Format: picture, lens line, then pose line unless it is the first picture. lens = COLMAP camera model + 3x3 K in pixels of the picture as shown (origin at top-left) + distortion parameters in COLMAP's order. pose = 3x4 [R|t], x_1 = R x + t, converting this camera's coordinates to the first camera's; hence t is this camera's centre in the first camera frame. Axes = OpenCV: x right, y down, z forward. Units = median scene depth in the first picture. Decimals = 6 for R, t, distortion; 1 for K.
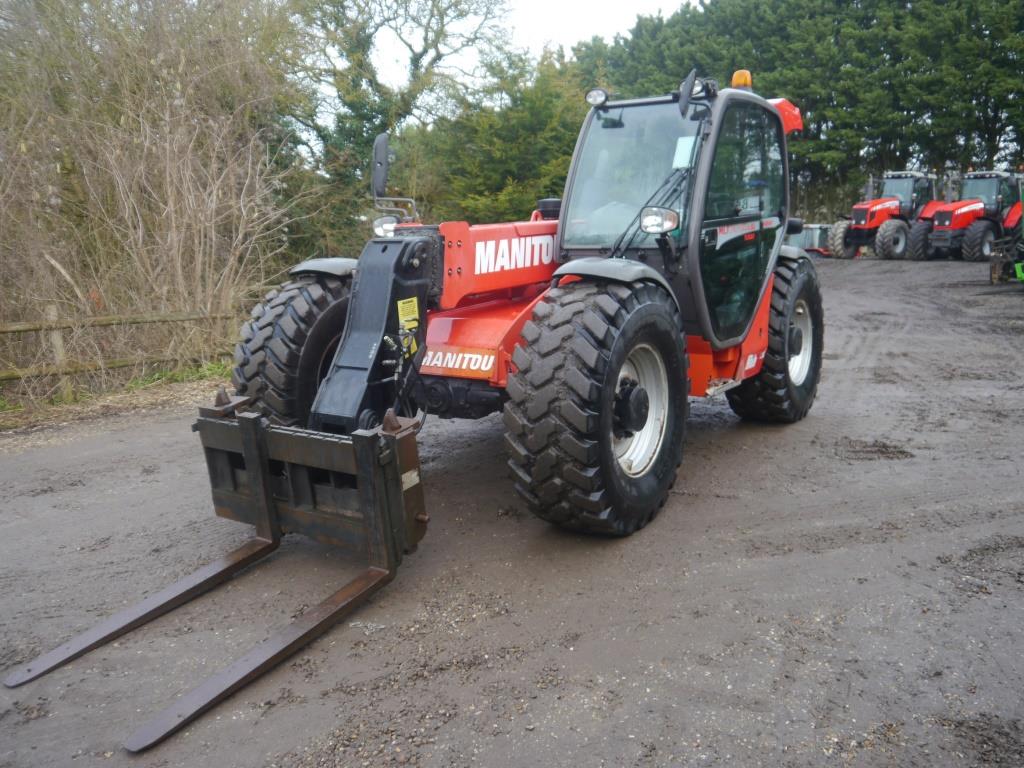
lens RADIAL K [[885.7, 0, 516.2], [0, 885.7, 384.2], [0, 0, 1]] dist [0.001644, 0.018879]
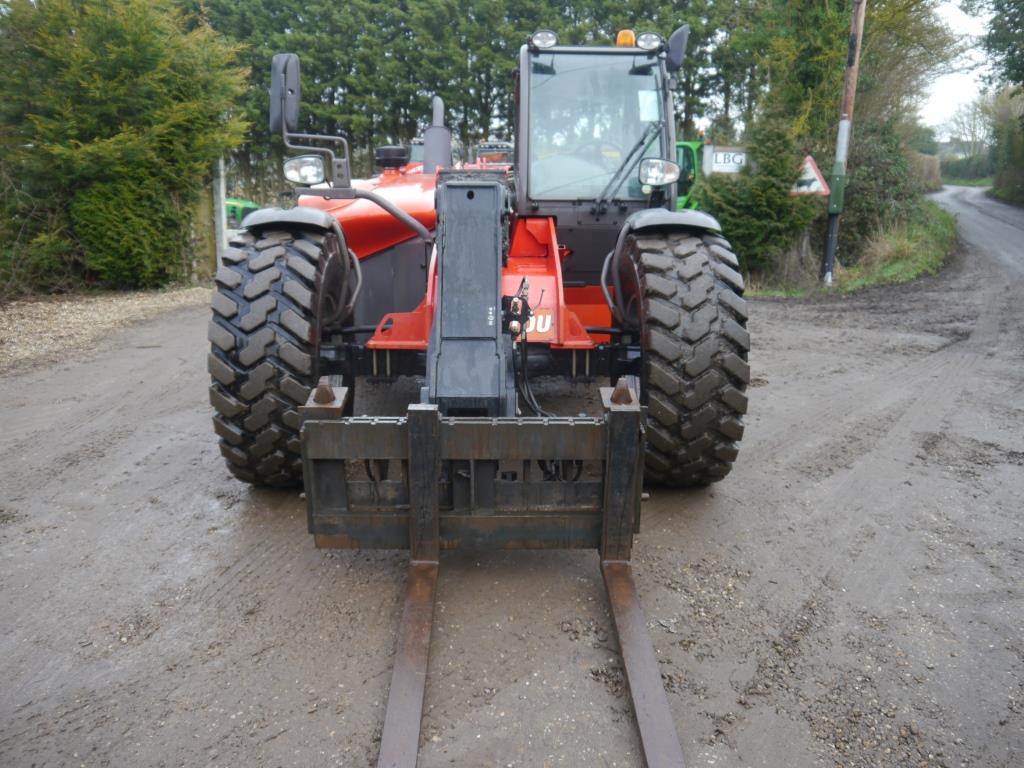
lens RADIAL K [[842.3, 0, 512.2], [0, 842.3, 388.6], [0, 0, 1]] dist [-0.045064, 0.007427]
pose [[0.829079, -0.111049, 0.547992, -0.462311], [0.076566, 0.993395, 0.085469, -0.028511], [-0.553864, -0.028903, 0.832106, 0.248774]]
